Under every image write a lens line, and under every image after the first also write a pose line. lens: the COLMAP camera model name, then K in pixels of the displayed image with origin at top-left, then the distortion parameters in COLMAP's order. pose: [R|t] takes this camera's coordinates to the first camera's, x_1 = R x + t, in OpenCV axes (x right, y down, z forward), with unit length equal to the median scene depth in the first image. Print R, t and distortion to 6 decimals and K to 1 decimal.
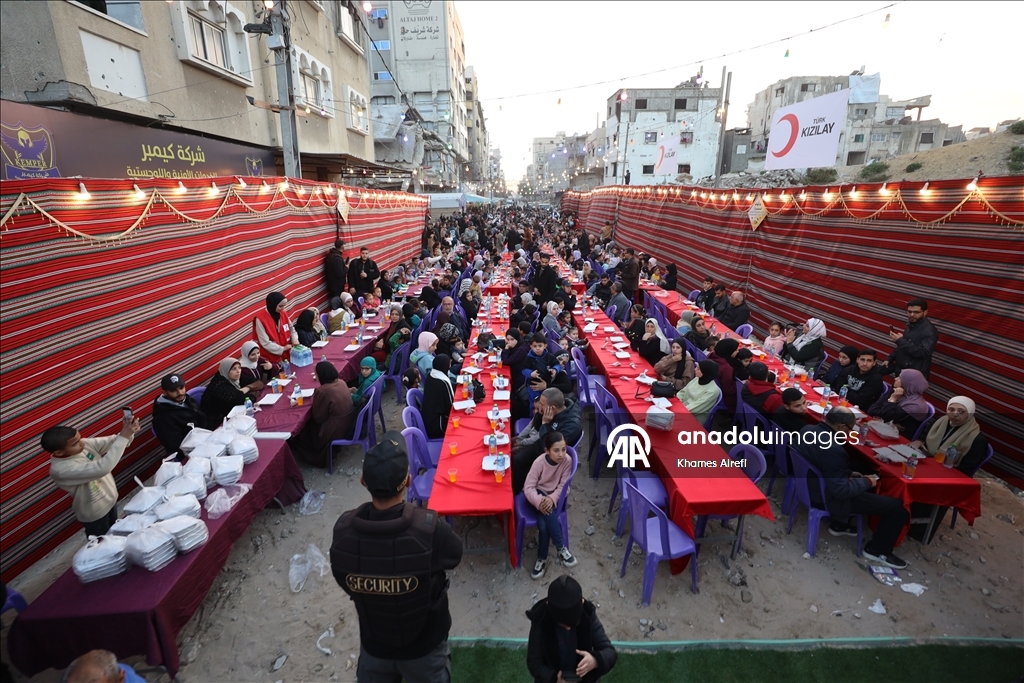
lens RADIAL K [[483.1, 0, 540.3], [0, 483.1, 329.4], [0, 0, 1]] dist [-0.014466, 0.000666]
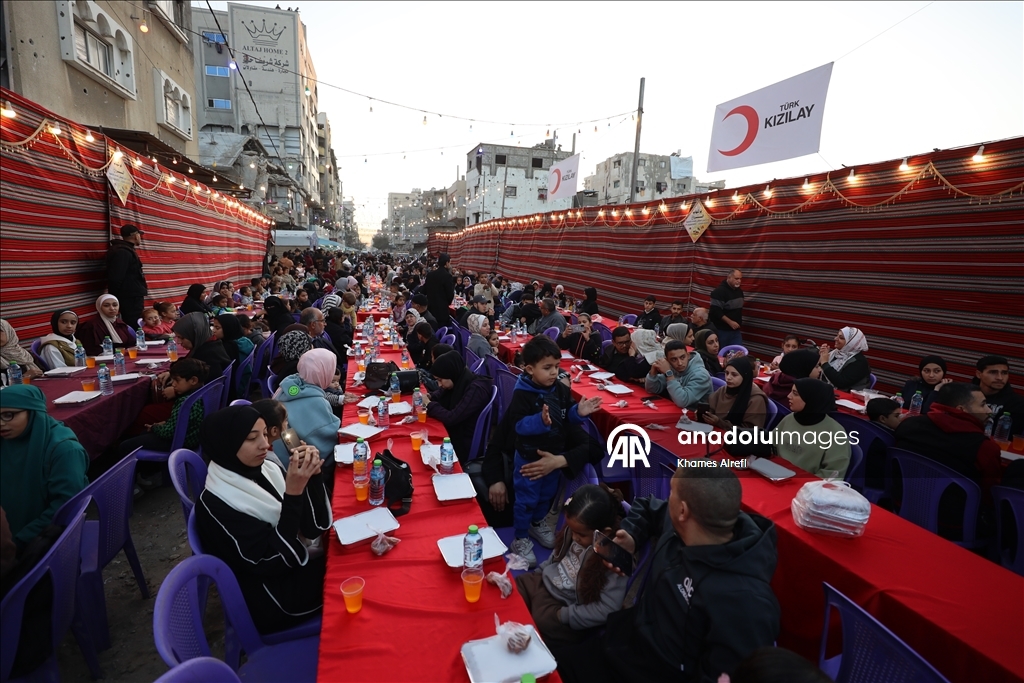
lens RADIAL K [[481.2, 0, 533.7], [0, 481.2, 326.6], [0, 0, 1]] dist [-0.024458, 0.009835]
pose [[0.961998, -0.008530, 0.272923, -0.047936], [0.039210, 0.993469, -0.107156, 0.017310], [-0.270226, 0.113786, 0.956049, 0.215228]]
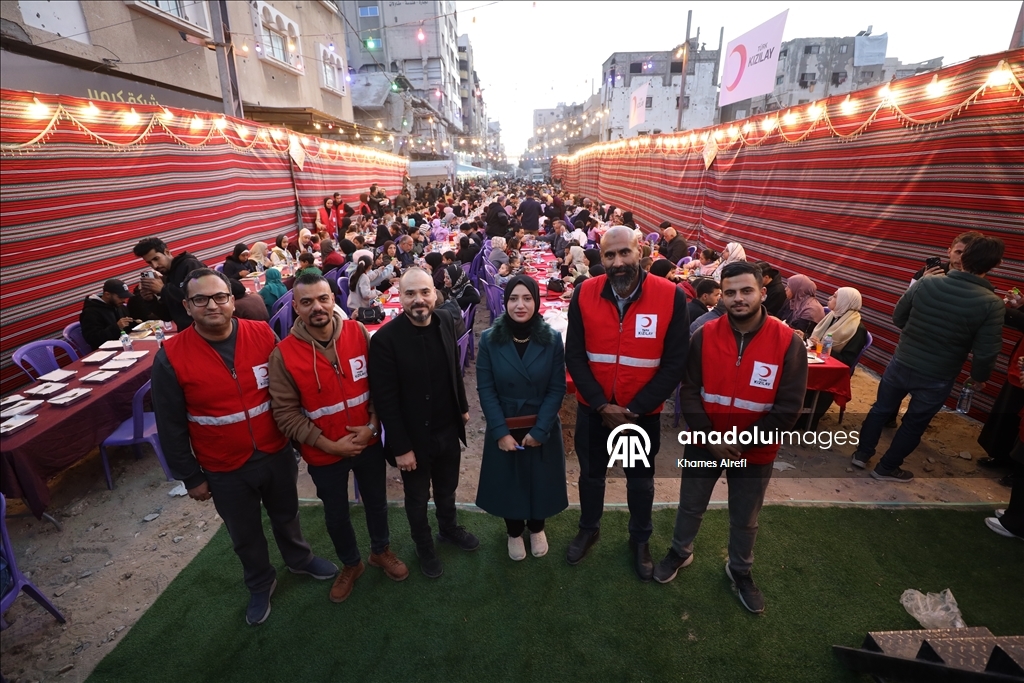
lens RADIAL K [[481.2, 0, 533.7], [0, 481.2, 326.6], [0, 0, 1]] dist [-0.024458, 0.009835]
pose [[0.999795, -0.011488, -0.016679, 0.073666], [0.012290, 0.998732, 0.048824, 0.048067], [0.016097, -0.049019, 0.998668, -0.004682]]
